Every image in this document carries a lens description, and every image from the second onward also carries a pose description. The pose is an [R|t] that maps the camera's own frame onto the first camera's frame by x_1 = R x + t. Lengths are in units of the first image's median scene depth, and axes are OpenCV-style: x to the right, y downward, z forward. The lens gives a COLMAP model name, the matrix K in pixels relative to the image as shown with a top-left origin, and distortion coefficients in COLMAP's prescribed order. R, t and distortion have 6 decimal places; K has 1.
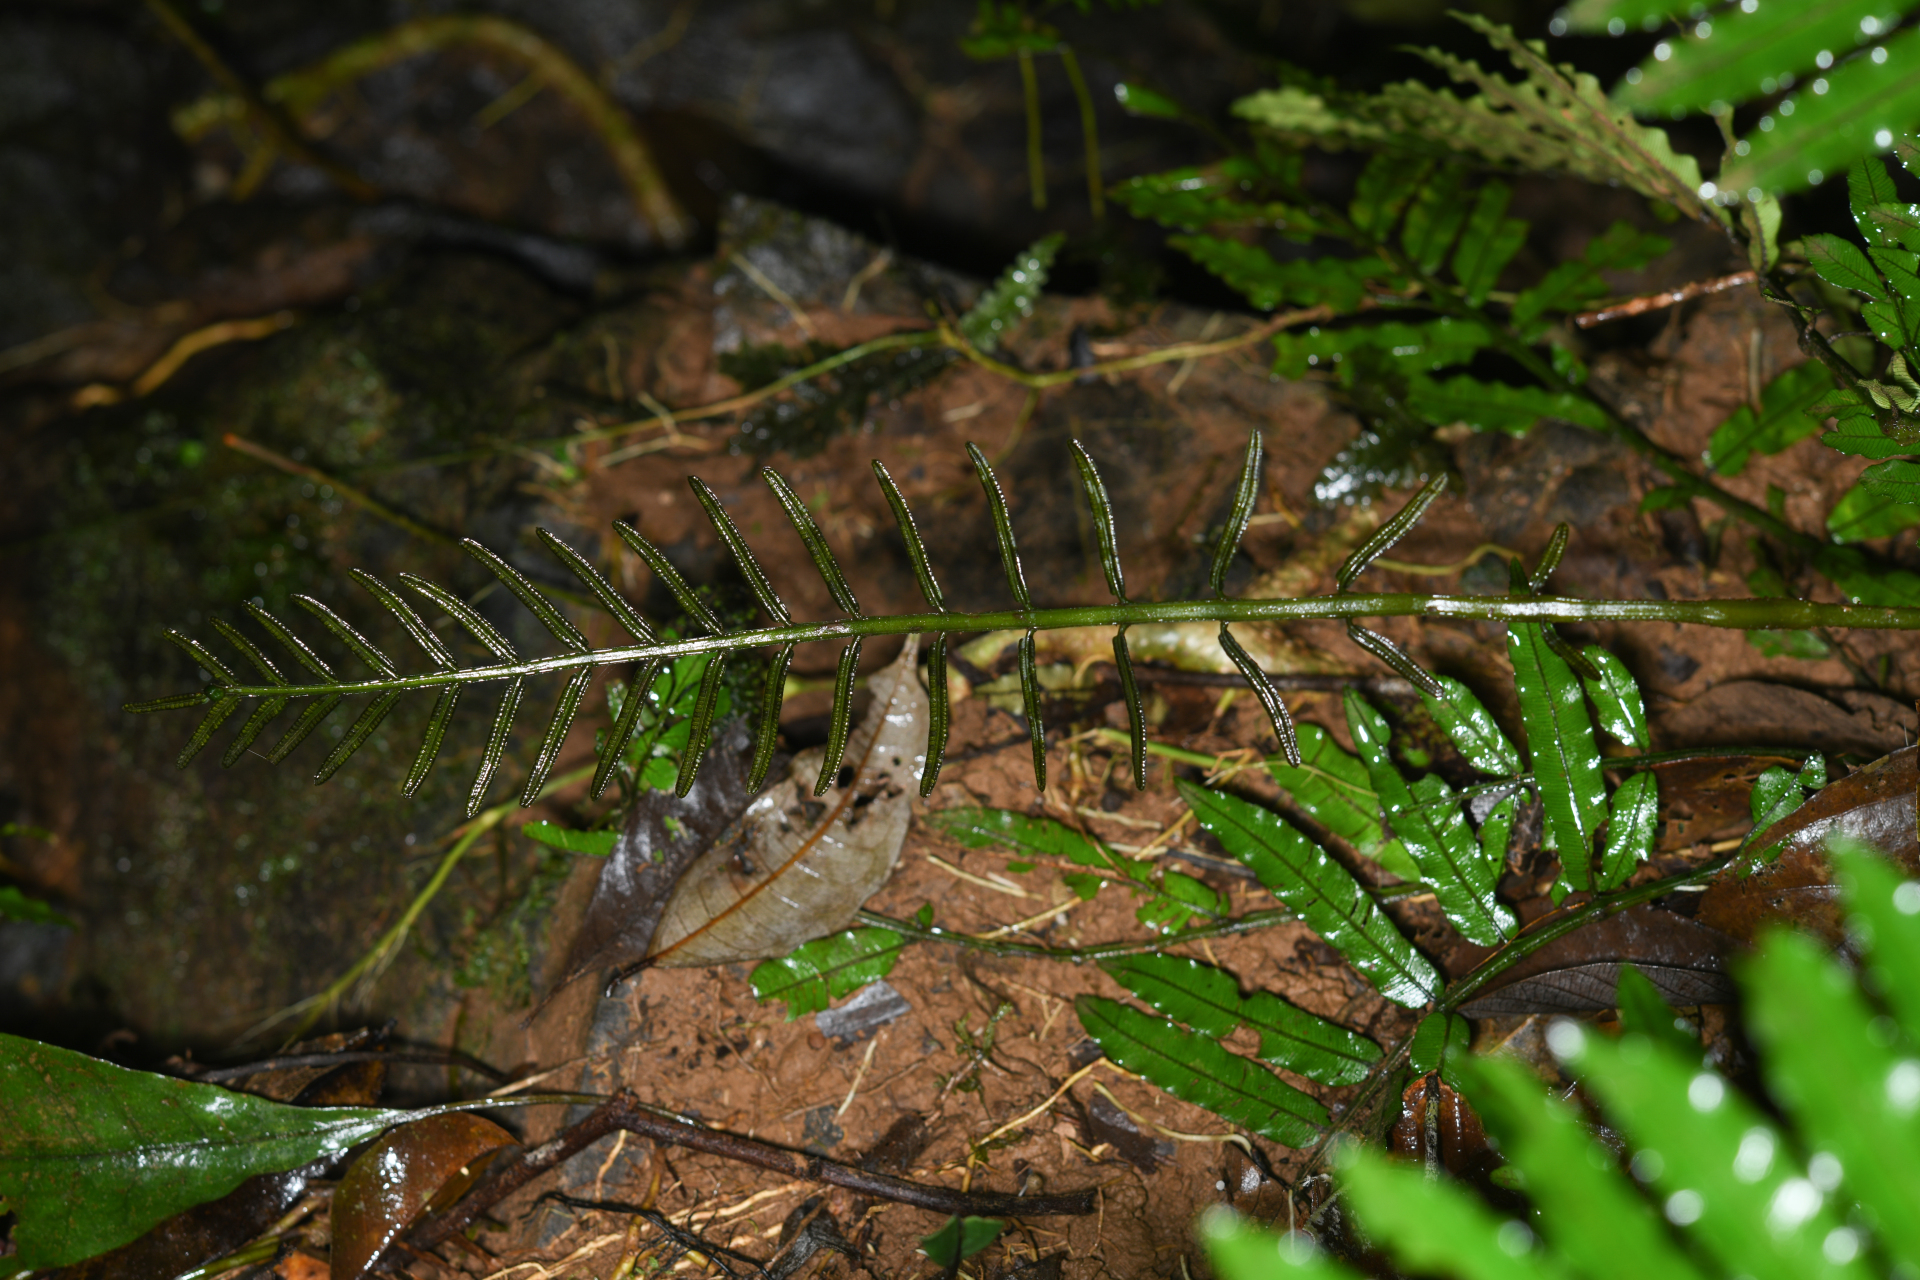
lens RADIAL K [[3664.8, 0, 960.0], [0, 3664.8, 640.0], [0, 0, 1]] dist [0.014327, 0.089389]
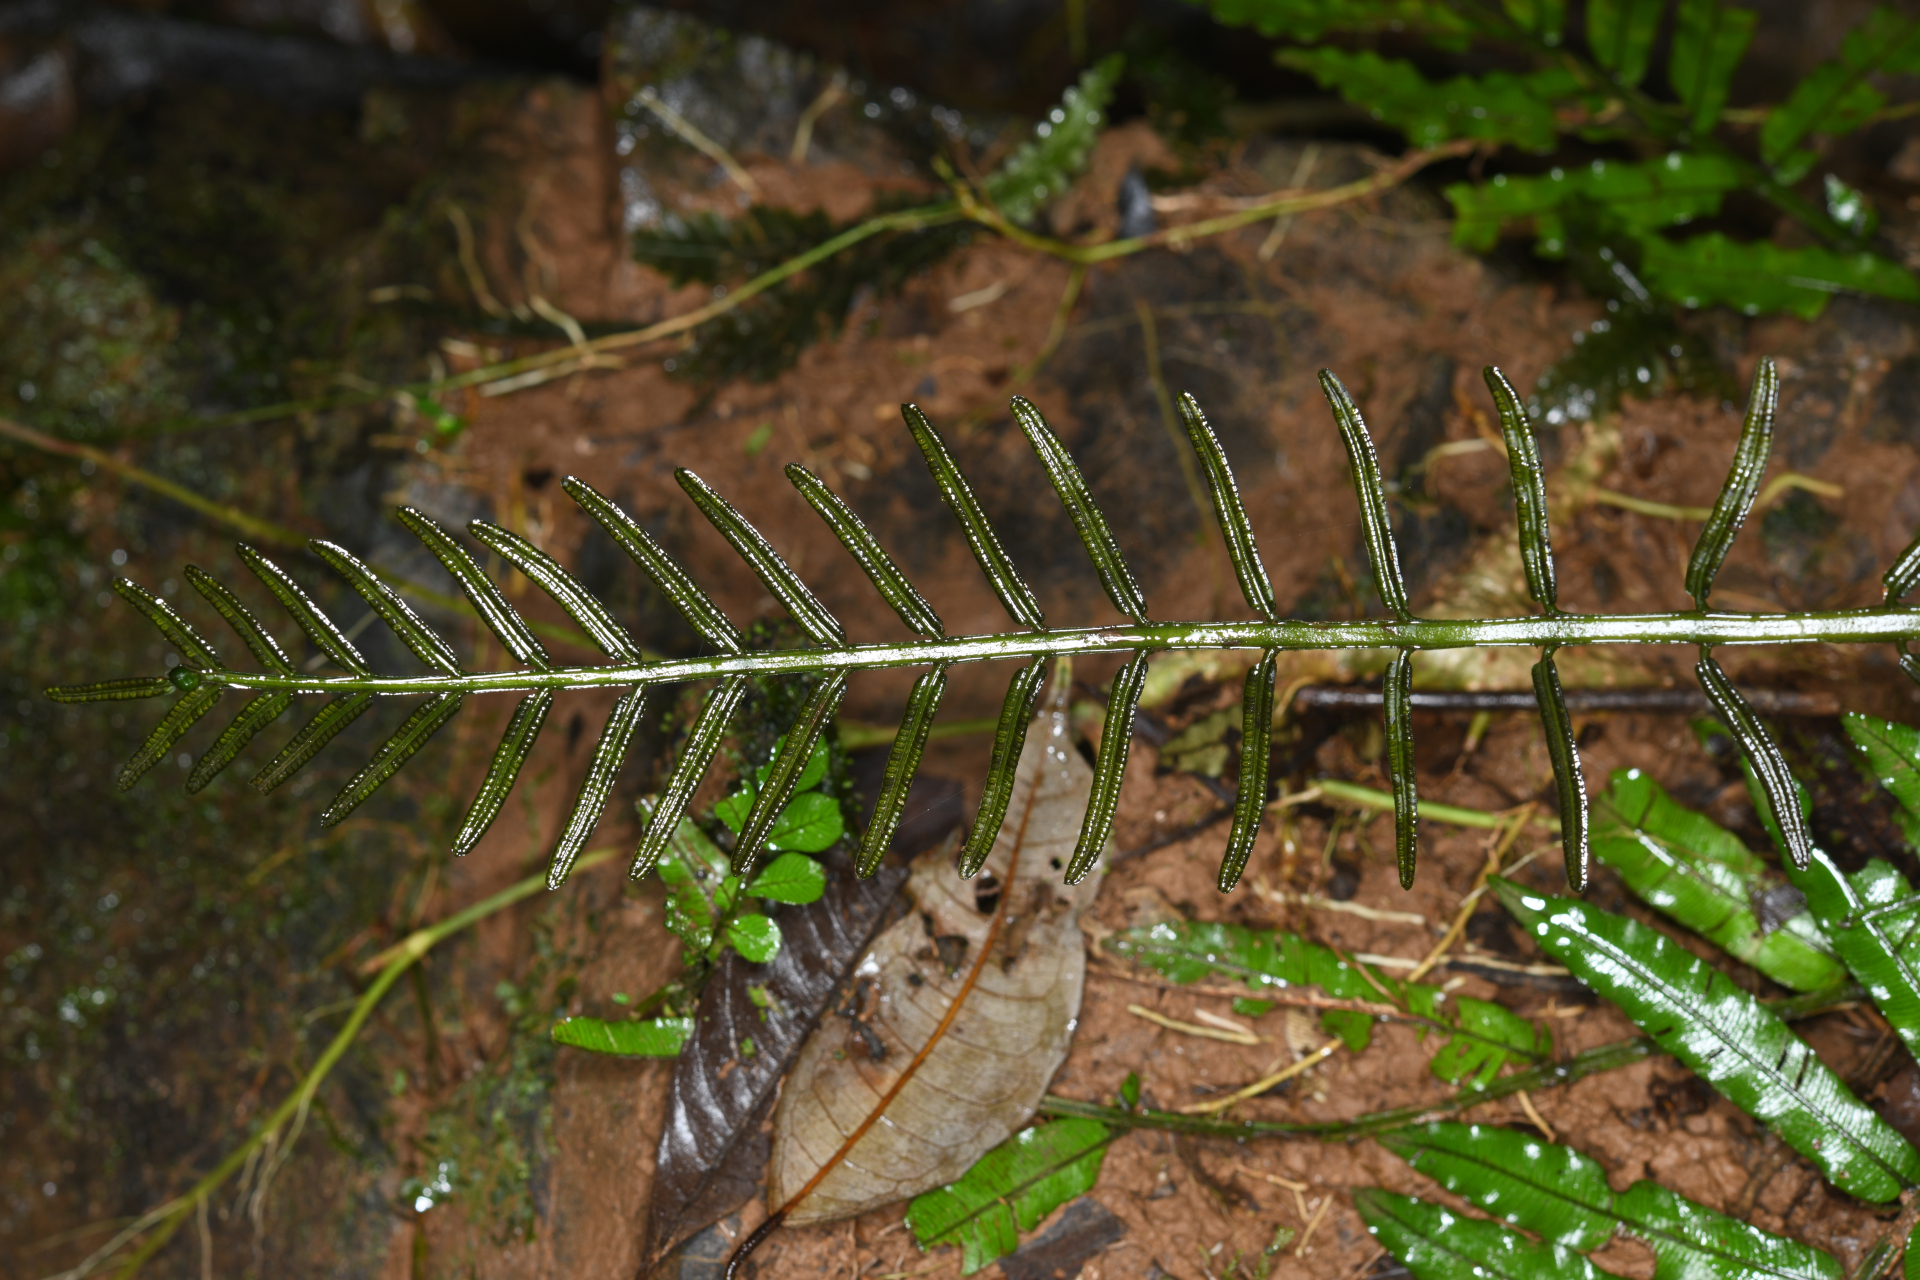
lens RADIAL K [[3664.8, 0, 960.0], [0, 3664.8, 640.0], [0, 0, 1]] dist [0.014327, 0.089389]
pose [[0.985325, -0.073685, 0.153963, -0.131320], [0.057080, 0.992333, 0.109626, -0.081577], [-0.160860, -0.099230, 0.981976, 0.300481]]
